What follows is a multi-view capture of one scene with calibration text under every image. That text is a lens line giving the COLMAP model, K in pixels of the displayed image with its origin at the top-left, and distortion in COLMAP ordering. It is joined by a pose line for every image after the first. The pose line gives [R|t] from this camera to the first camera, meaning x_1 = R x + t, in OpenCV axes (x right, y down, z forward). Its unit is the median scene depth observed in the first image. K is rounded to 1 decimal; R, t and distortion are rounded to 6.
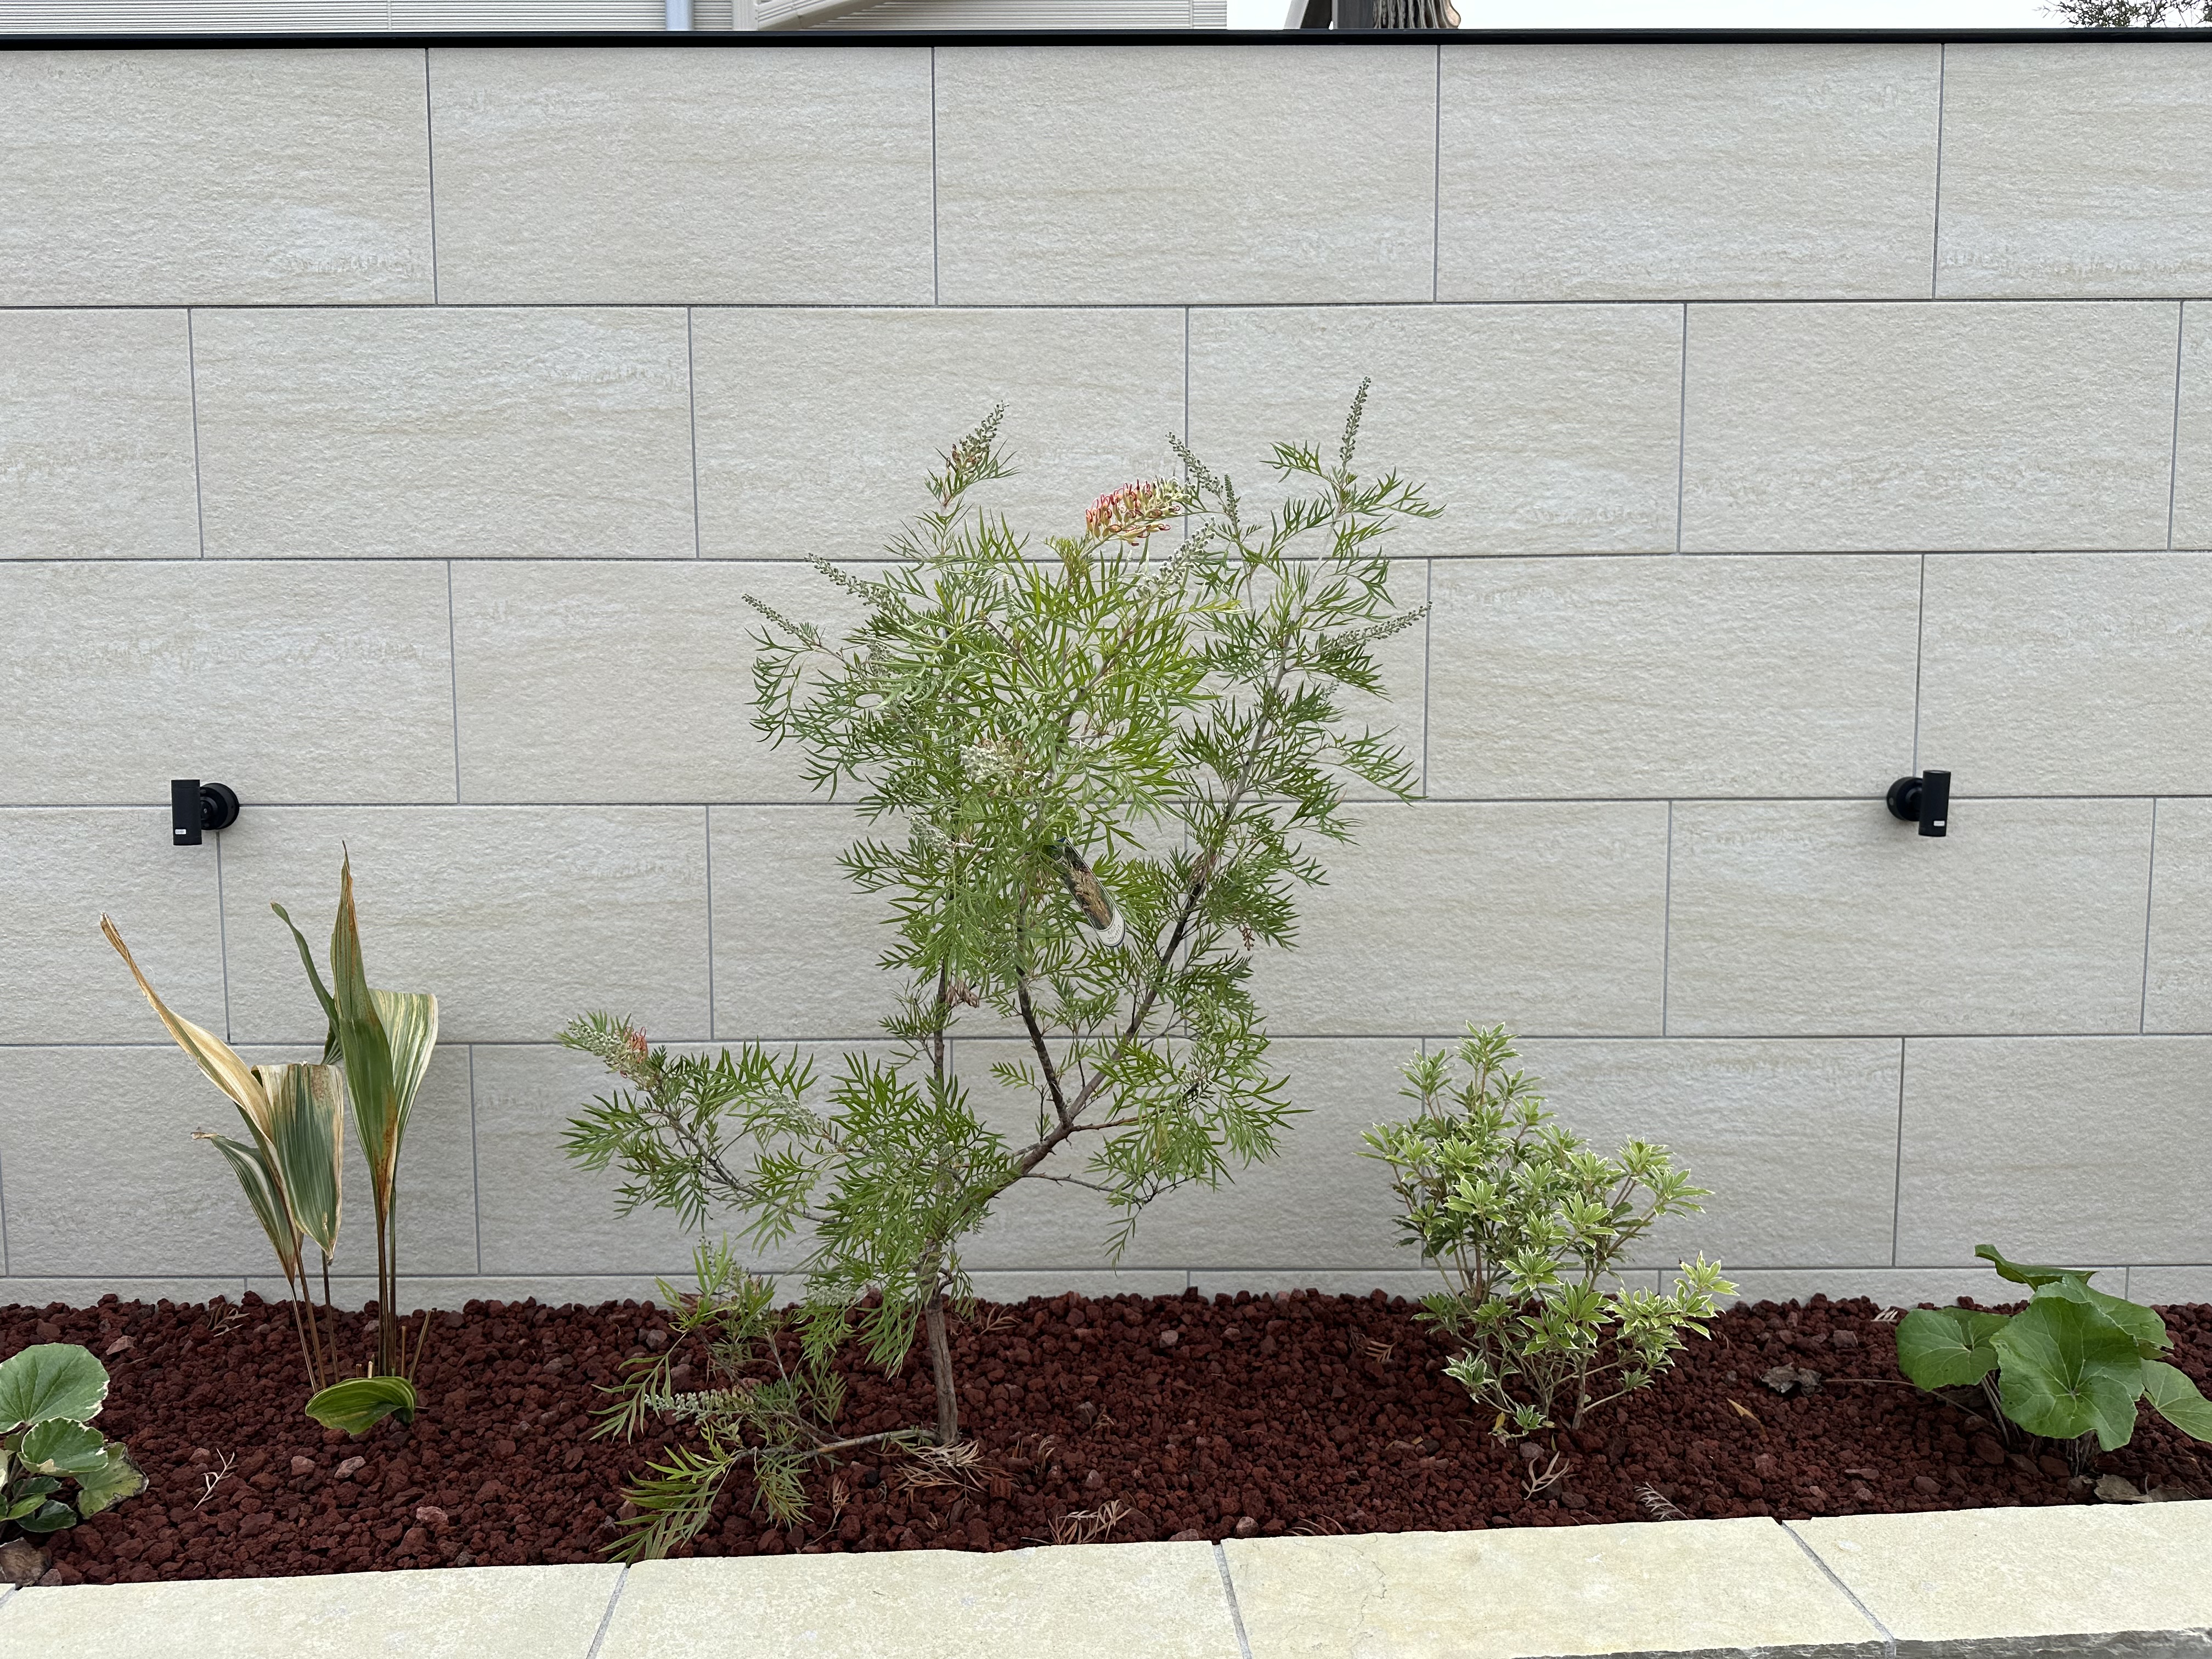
lens RADIAL K [[1568.8, 0, 1106.0], [0, 1568.8, 829.5], [0, 0, 1]] dist [0.071744, -0.172699]
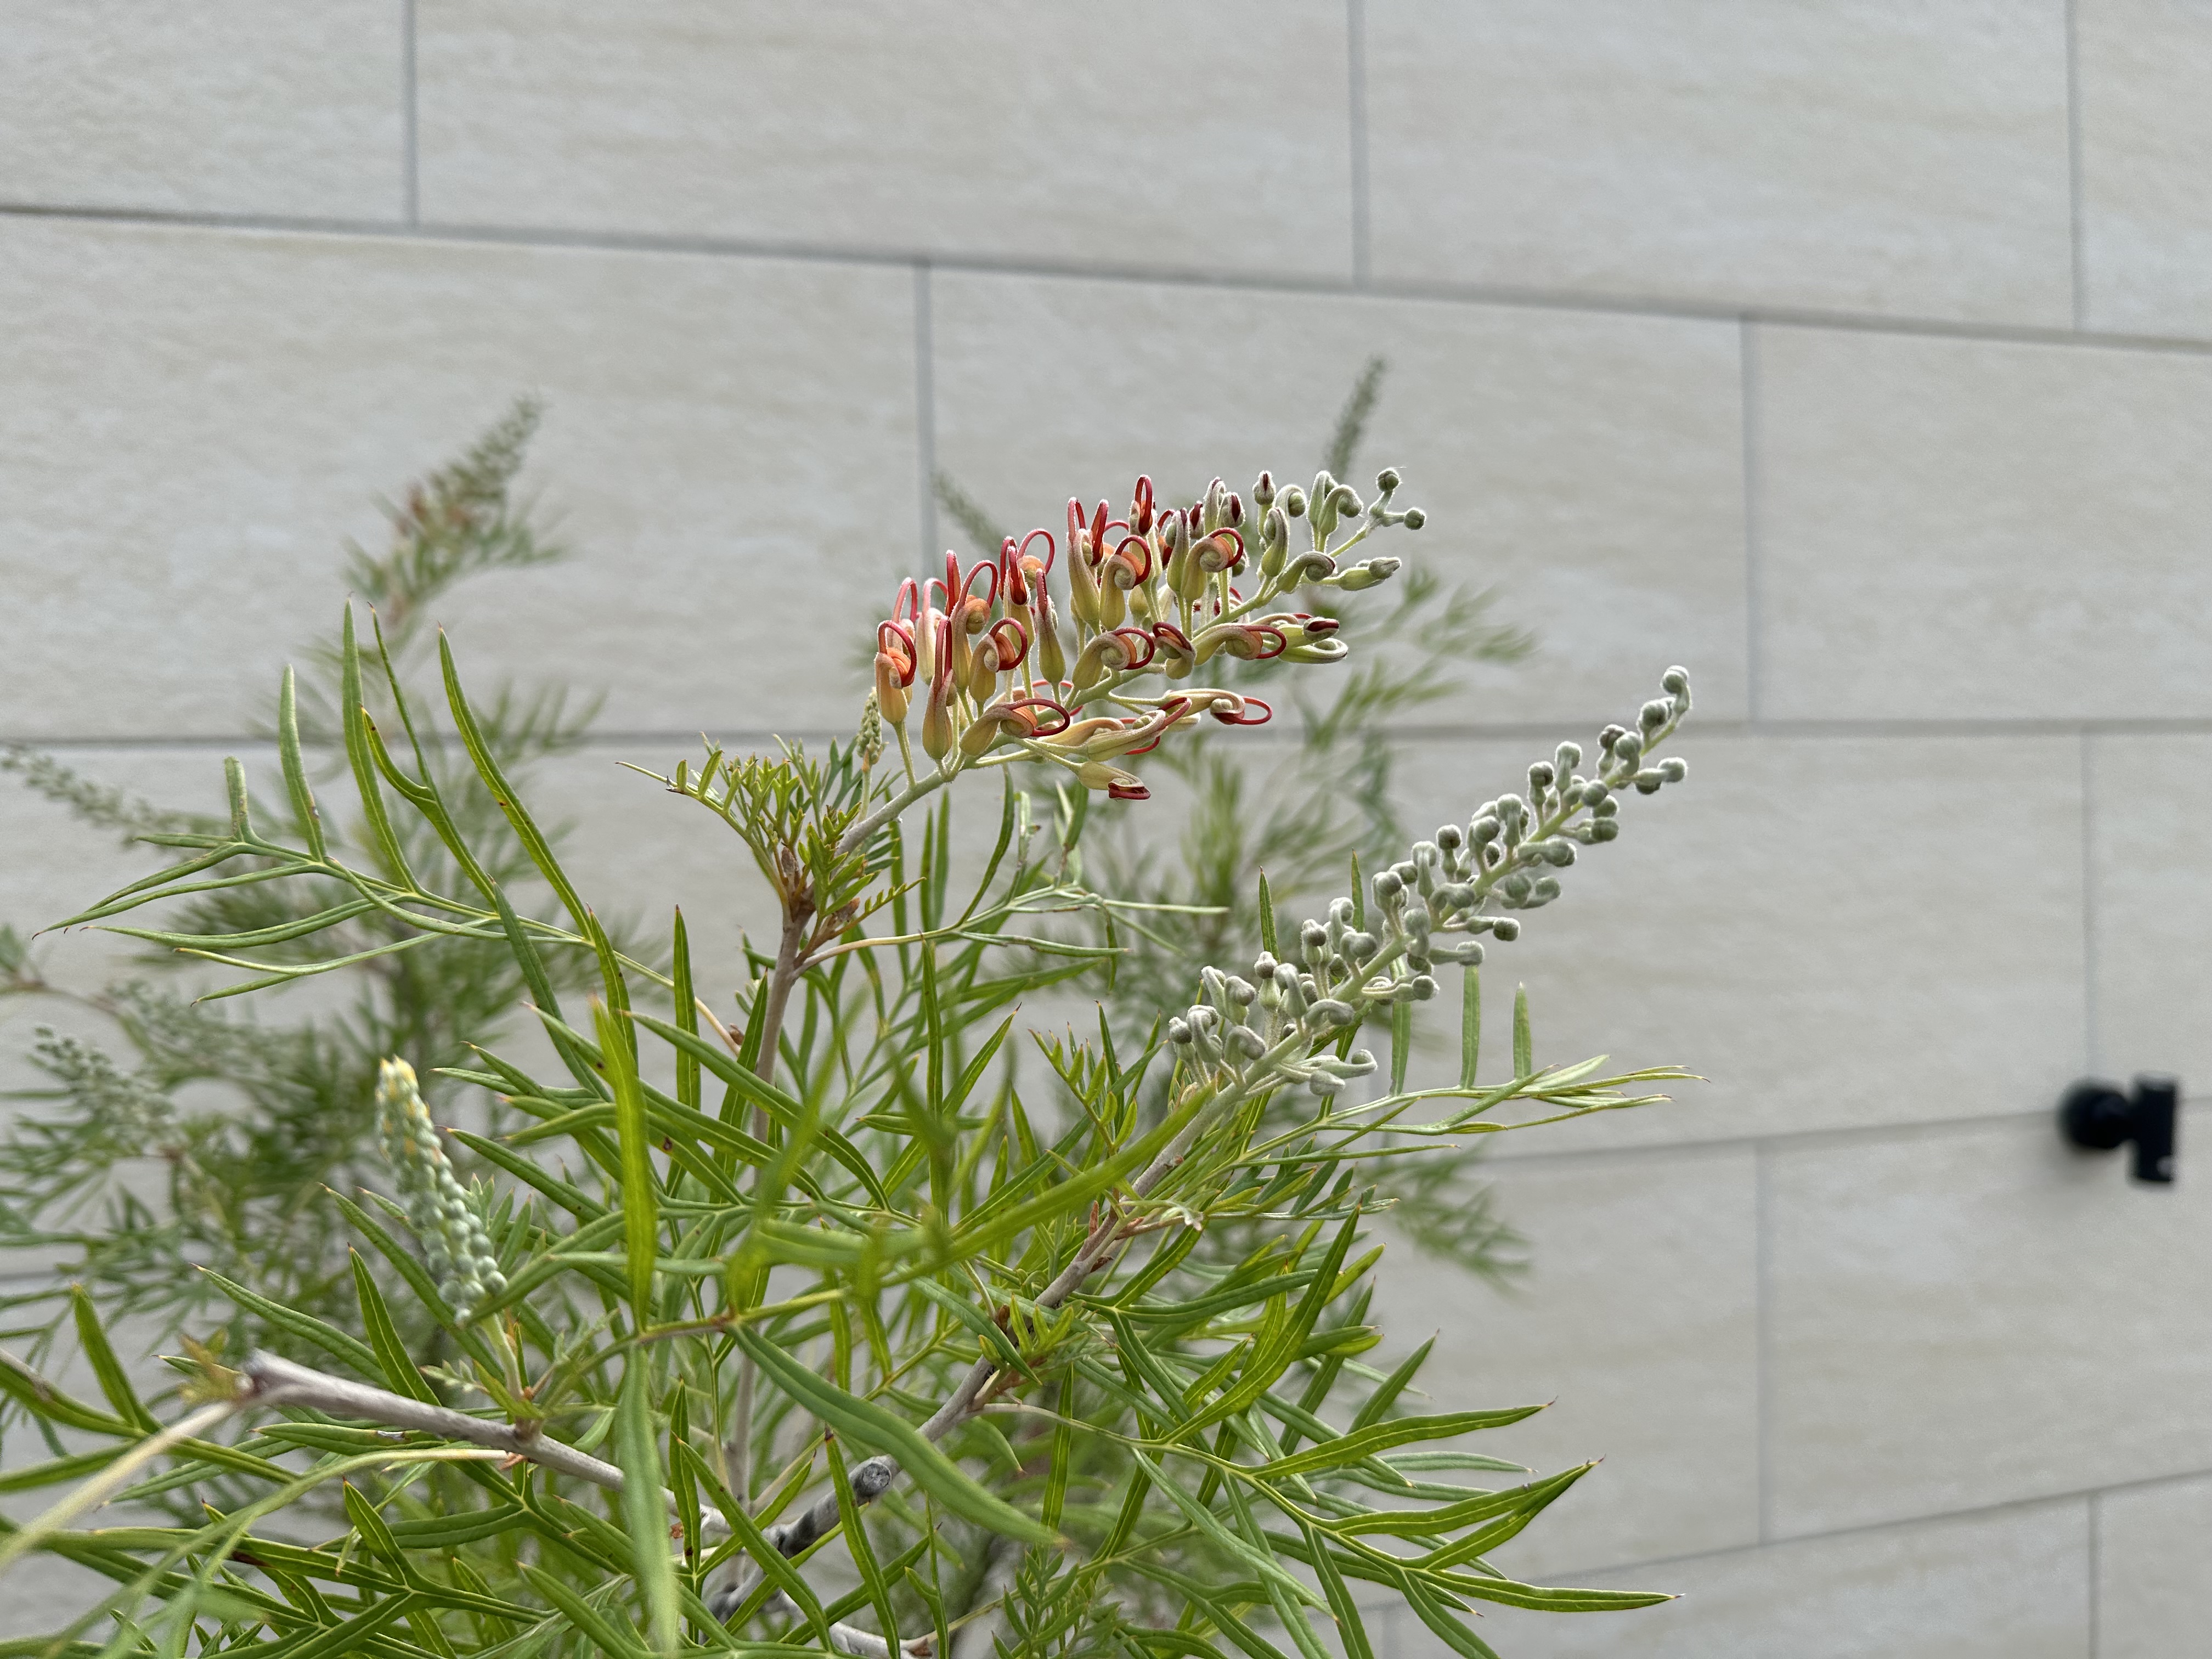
lens RADIAL K [[1597.7, 0, 1106.0], [0, 1597.7, 829.5], [0, 0, 1]] dist [-0.029322, 0.000414]
pose [[0.969704, -0.016788, 0.243705, -0.020602], [0.038124, 0.995812, -0.083098, -0.097077], [-0.241290, 0.089871, 0.966283, 0.487294]]
